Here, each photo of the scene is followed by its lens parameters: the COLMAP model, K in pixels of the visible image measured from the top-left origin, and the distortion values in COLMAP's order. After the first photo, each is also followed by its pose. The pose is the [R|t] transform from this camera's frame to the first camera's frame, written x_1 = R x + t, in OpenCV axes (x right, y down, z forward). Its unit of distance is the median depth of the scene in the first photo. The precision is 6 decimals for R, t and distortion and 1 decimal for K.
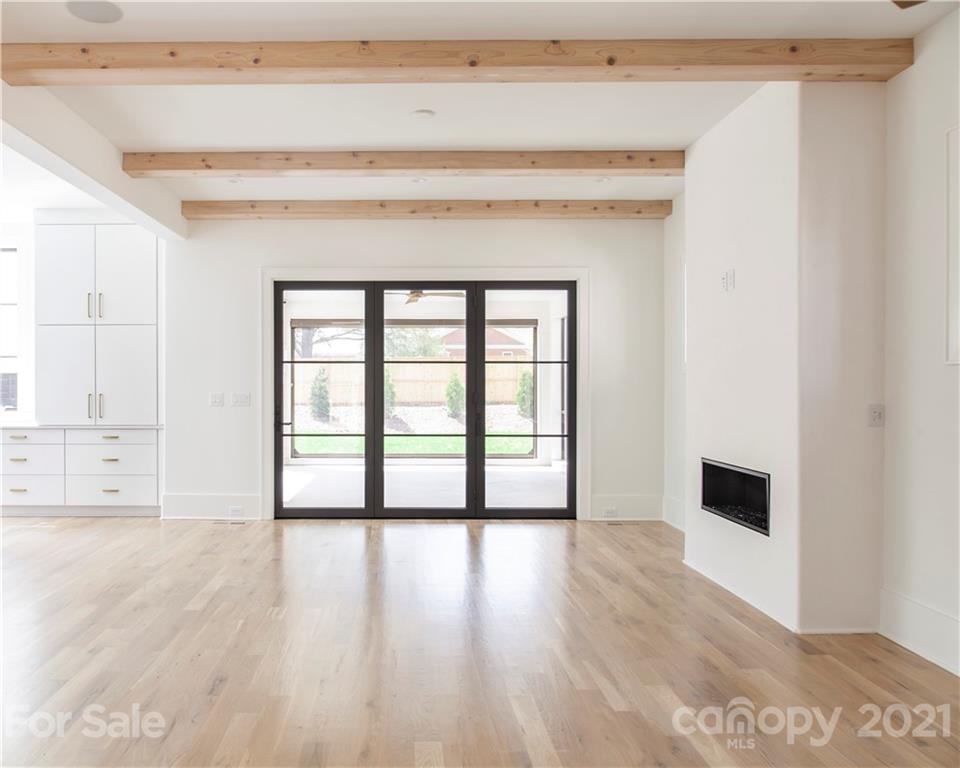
lens RADIAL K [[731.1, 0, 397.7], [0, 731.1, 388.0], [0, 0, 1]] dist [-0.010027, 0.000988]
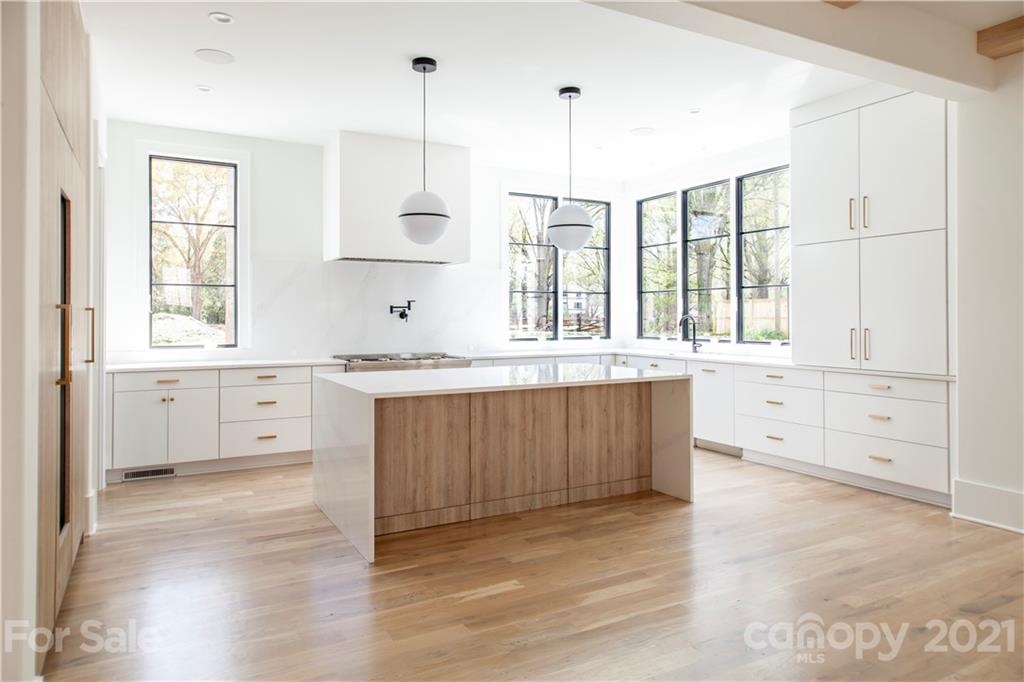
lens RADIAL K [[653.9, 0, 507.5], [0, 653.9, 313.4], [0, 0, 1]] dist [0.004384, -0.008929]
pose [[0.494415, -0.005282, -0.869210, -0.000268], [-0.002861, 0.999966, -0.007704, -0.001336], [0.869221, 0.006296, 0.494383, 0.345892]]
